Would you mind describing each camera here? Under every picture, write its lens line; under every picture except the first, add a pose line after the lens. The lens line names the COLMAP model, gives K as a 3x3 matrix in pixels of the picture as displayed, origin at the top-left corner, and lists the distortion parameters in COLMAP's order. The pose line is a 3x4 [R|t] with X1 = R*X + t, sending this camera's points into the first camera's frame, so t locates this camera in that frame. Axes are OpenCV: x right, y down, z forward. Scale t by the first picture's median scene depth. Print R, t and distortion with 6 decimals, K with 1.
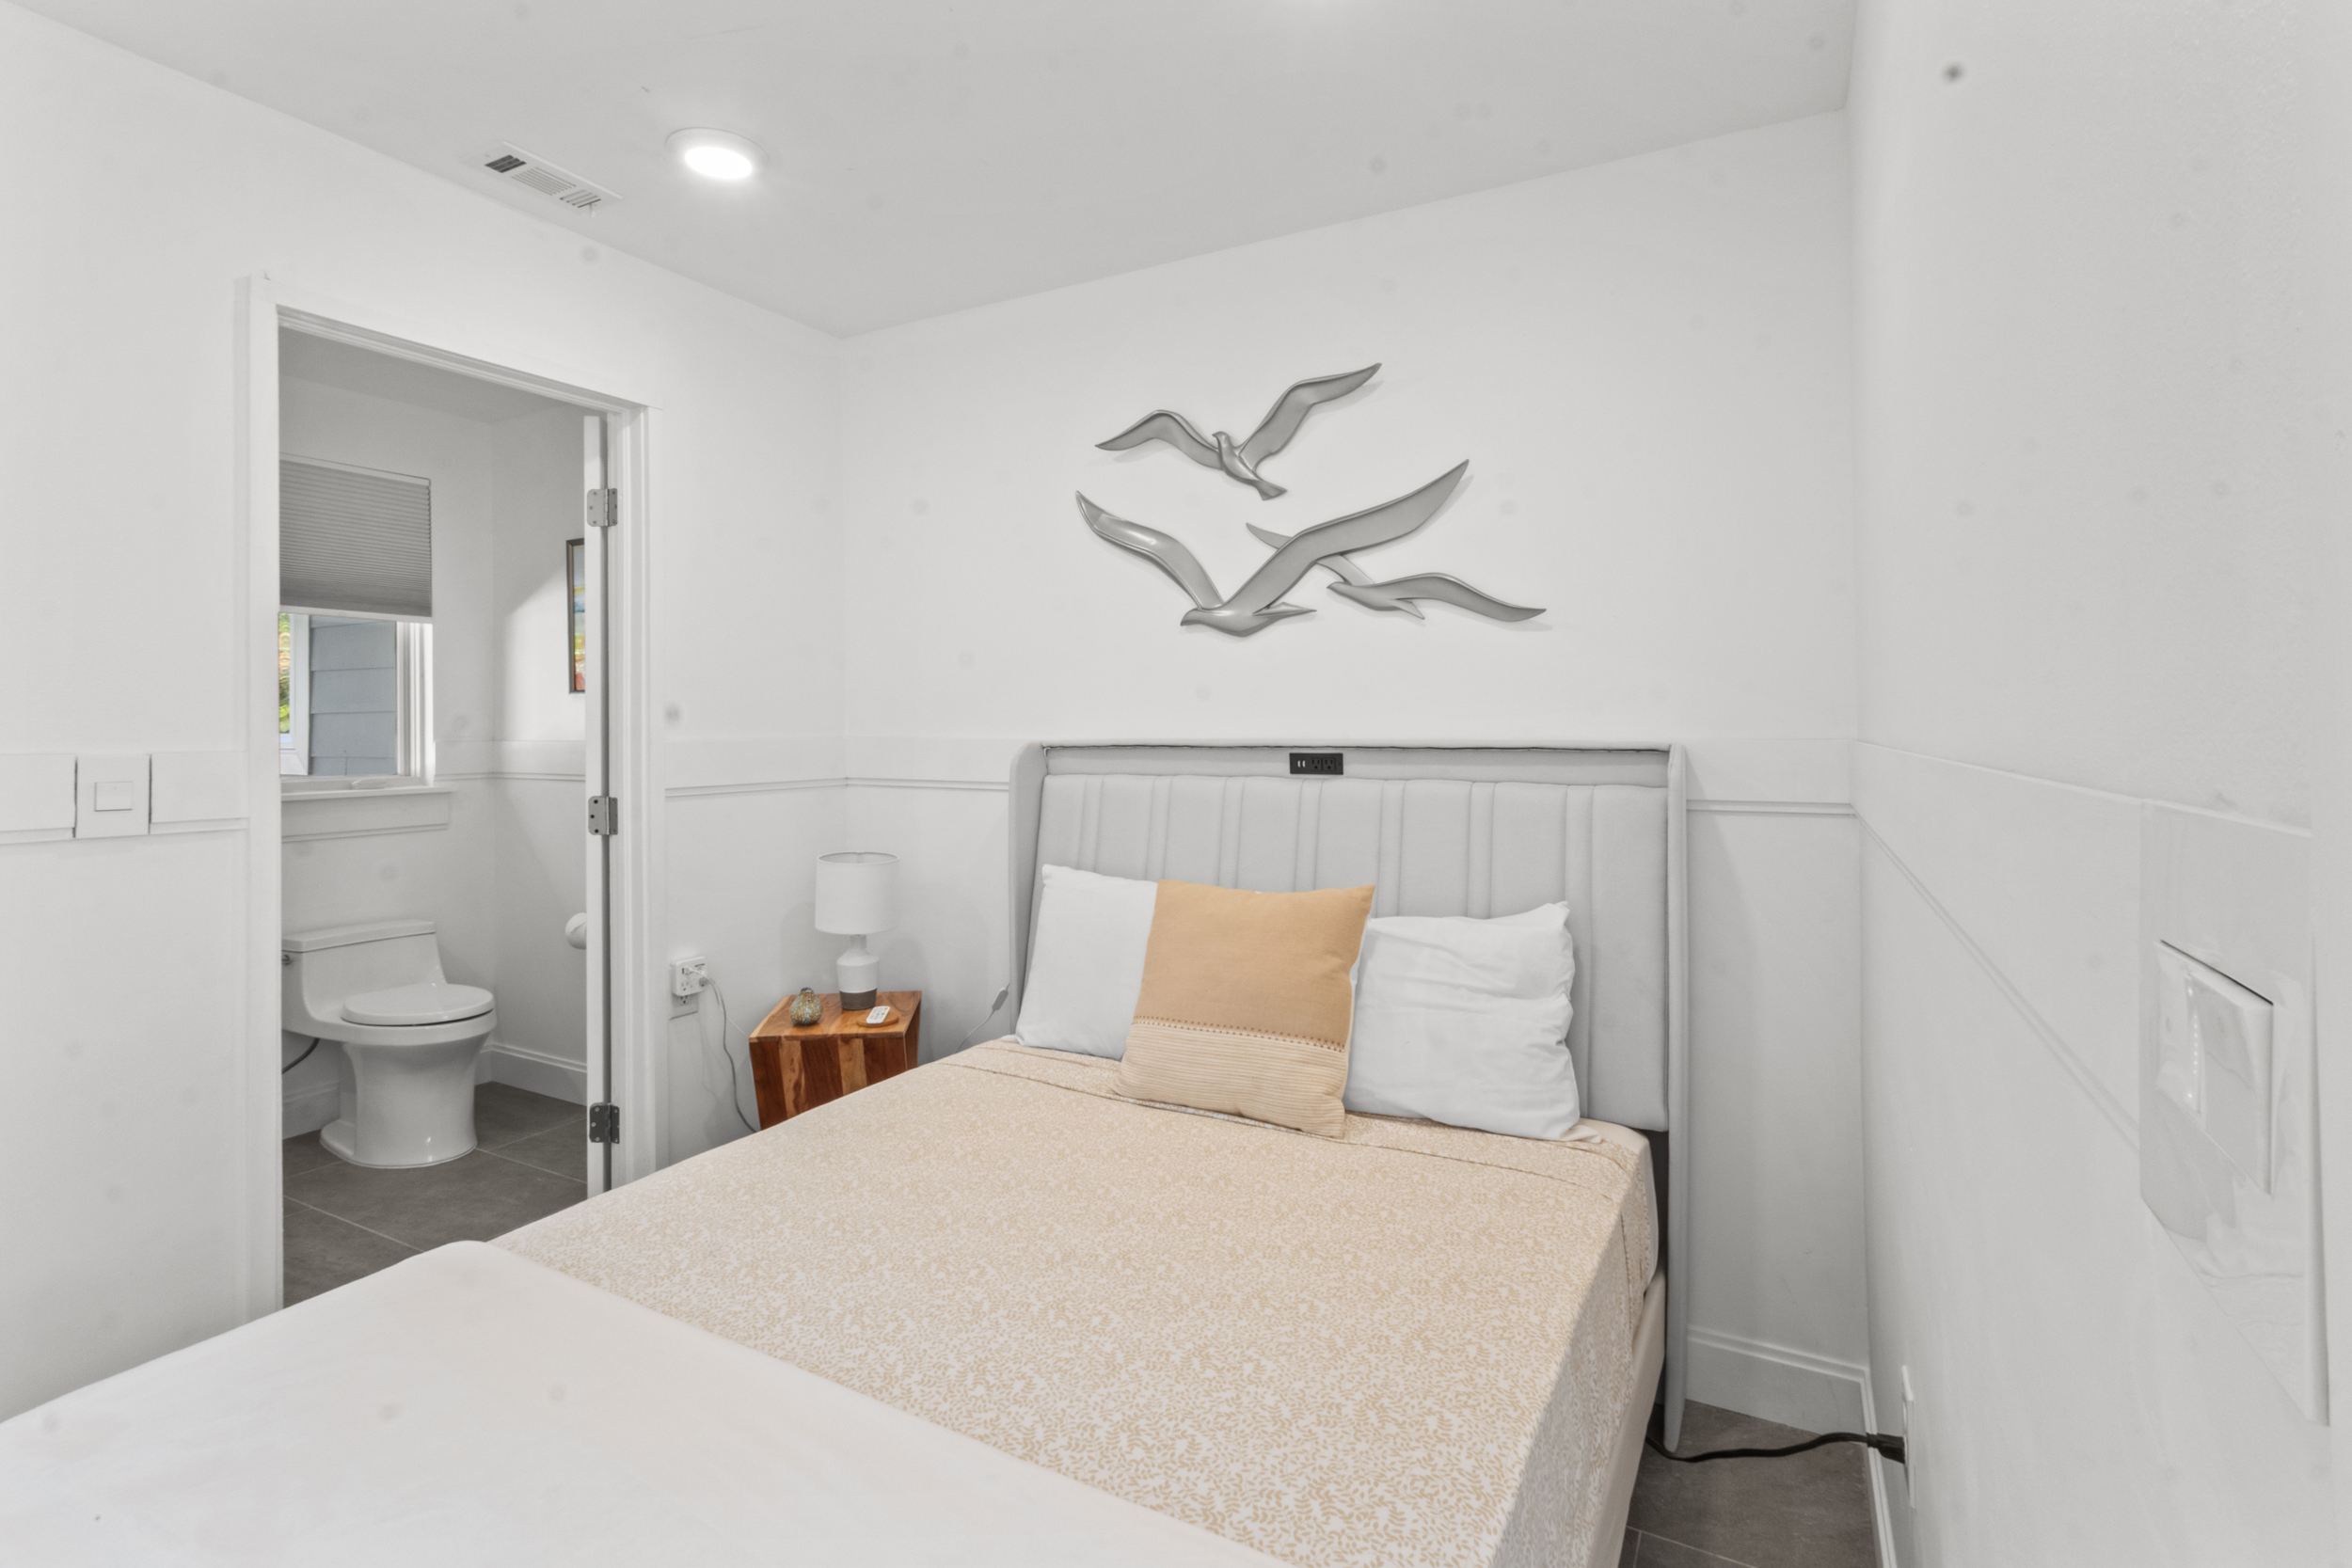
lens RADIAL K [[1089.1, 0, 1178.7], [0, 1089.1, 751.0], [0, 0, 1]] dist [0.002433, -0.000079]
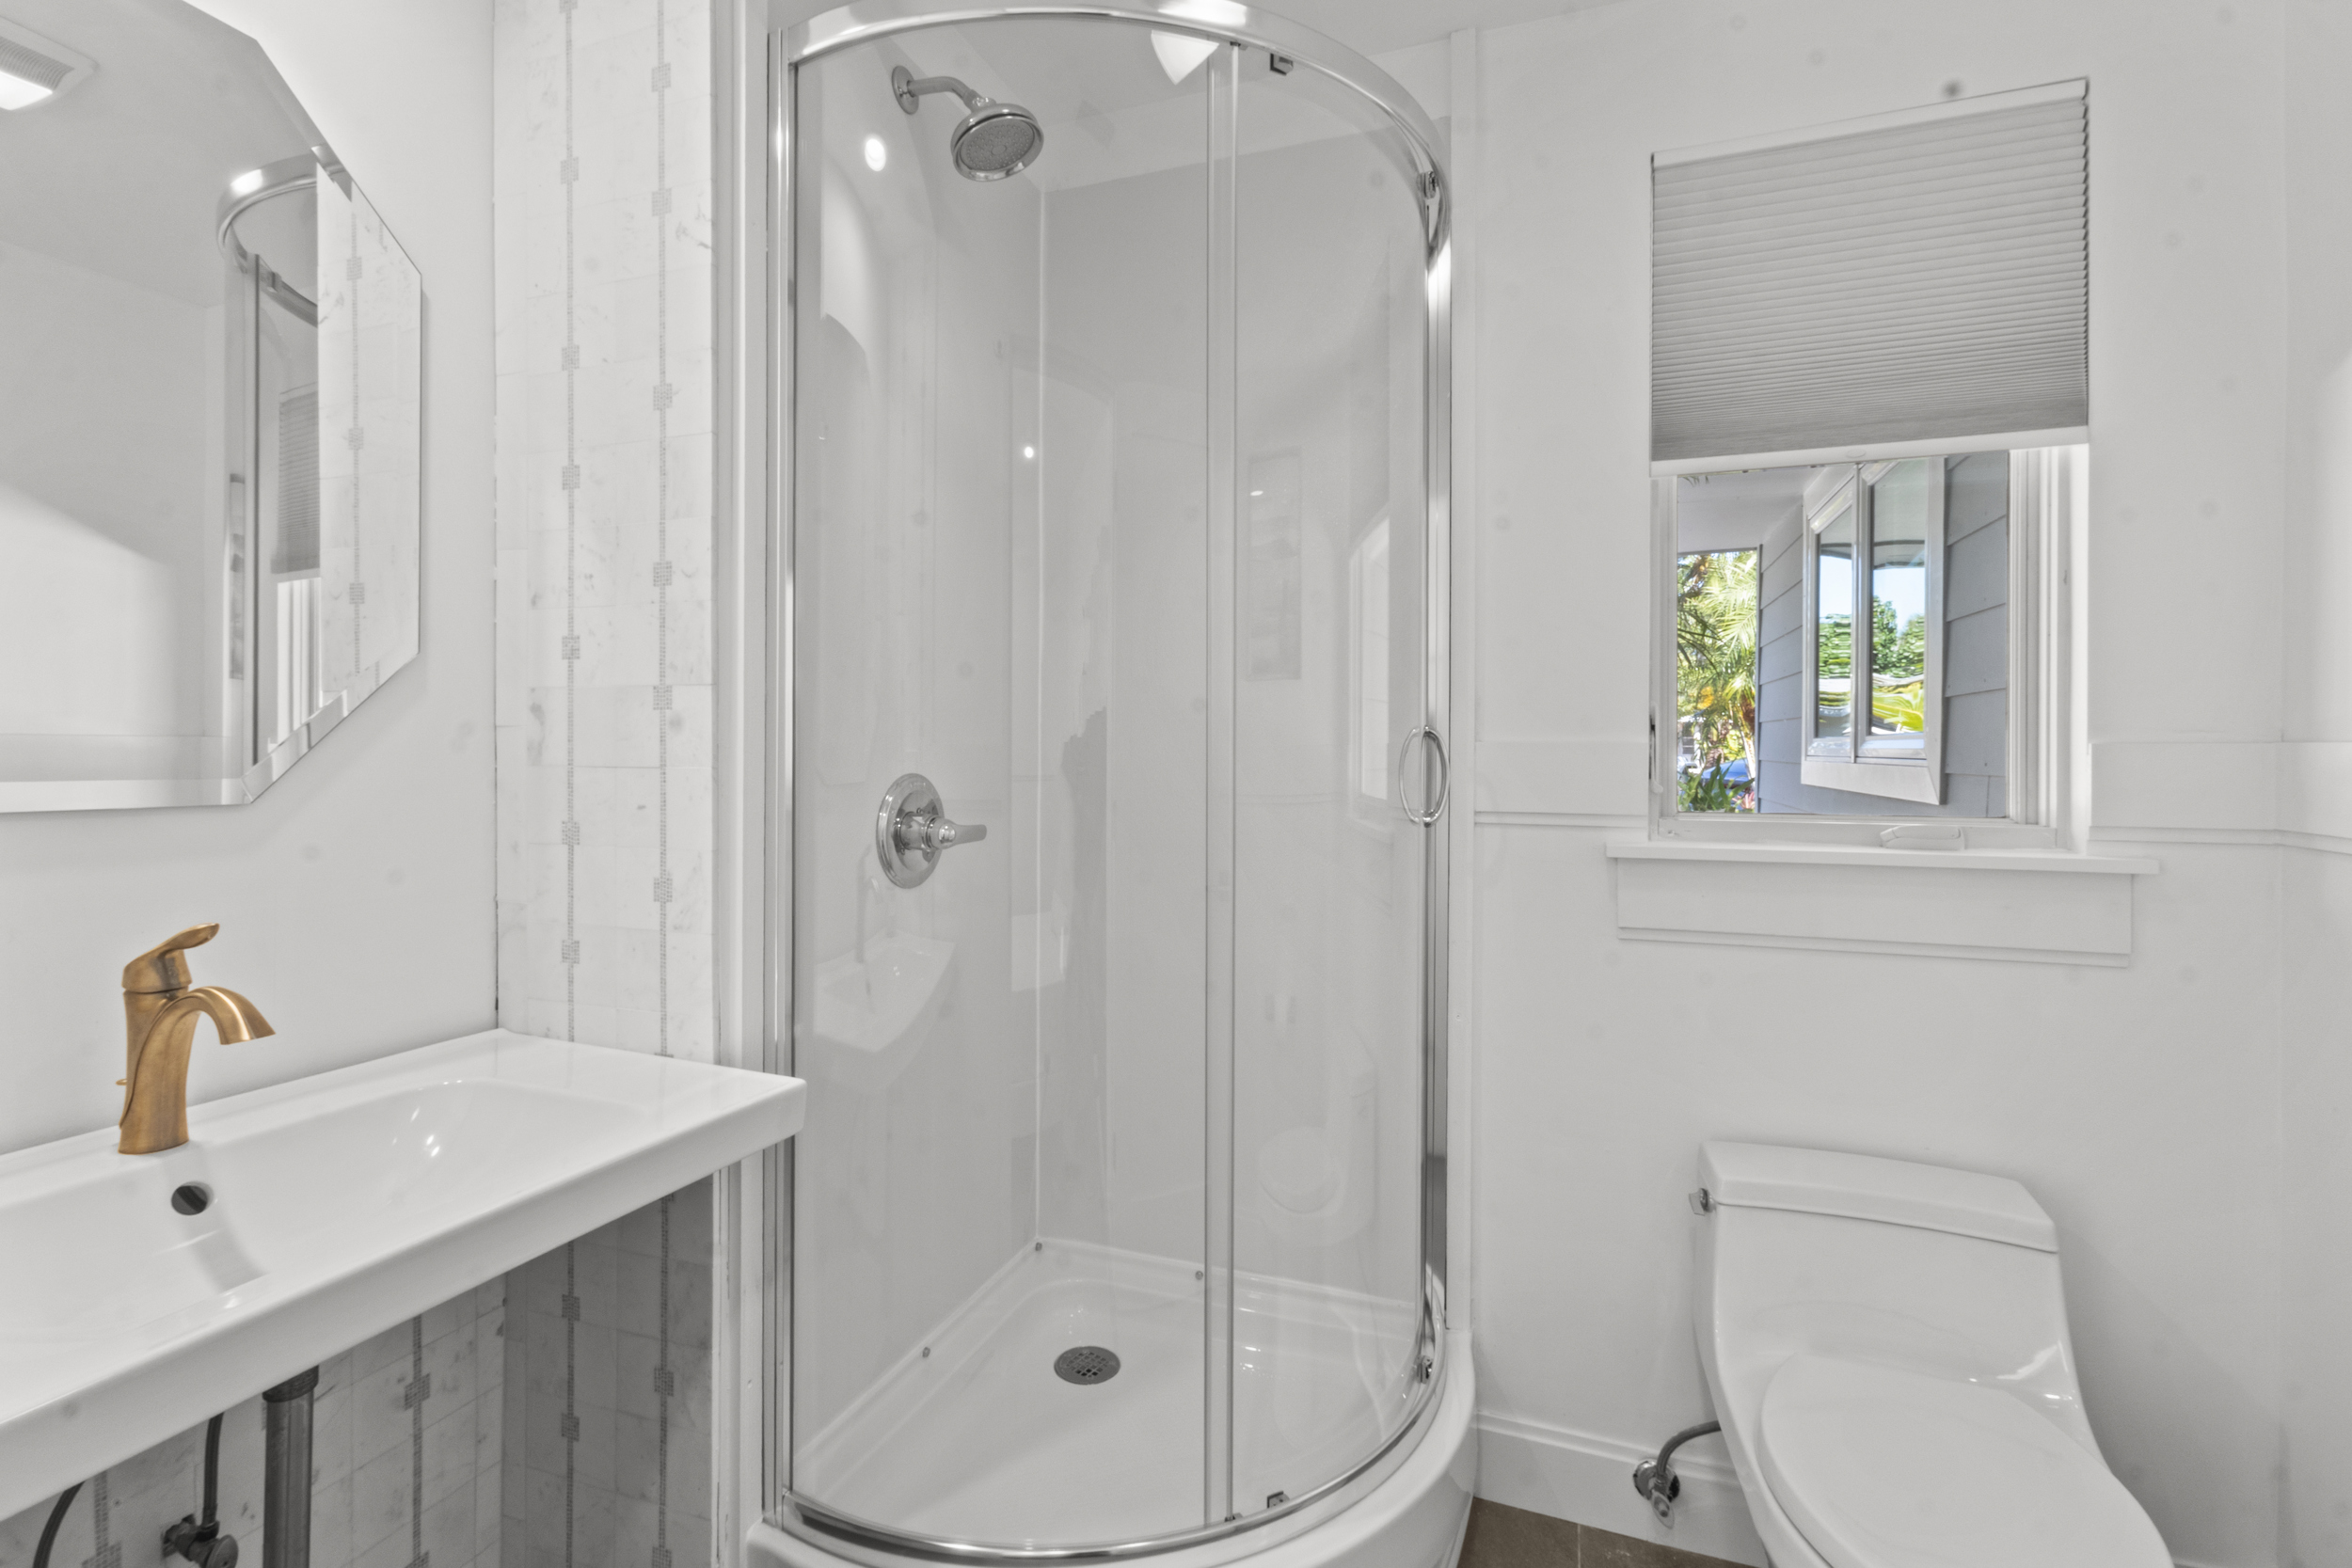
lens RADIAL K [[1089.1, 0, 1178.7], [0, 1089.1, 751.0], [0, 0, 1]] dist [0.002433, -0.000079]
pose [[0.132142, 0.002563, -0.991227, -0.335993], [-0.014532, 0.999894, 0.000648, -0.000529], [0.991124, 0.014319, 0.132165, 0.620085]]
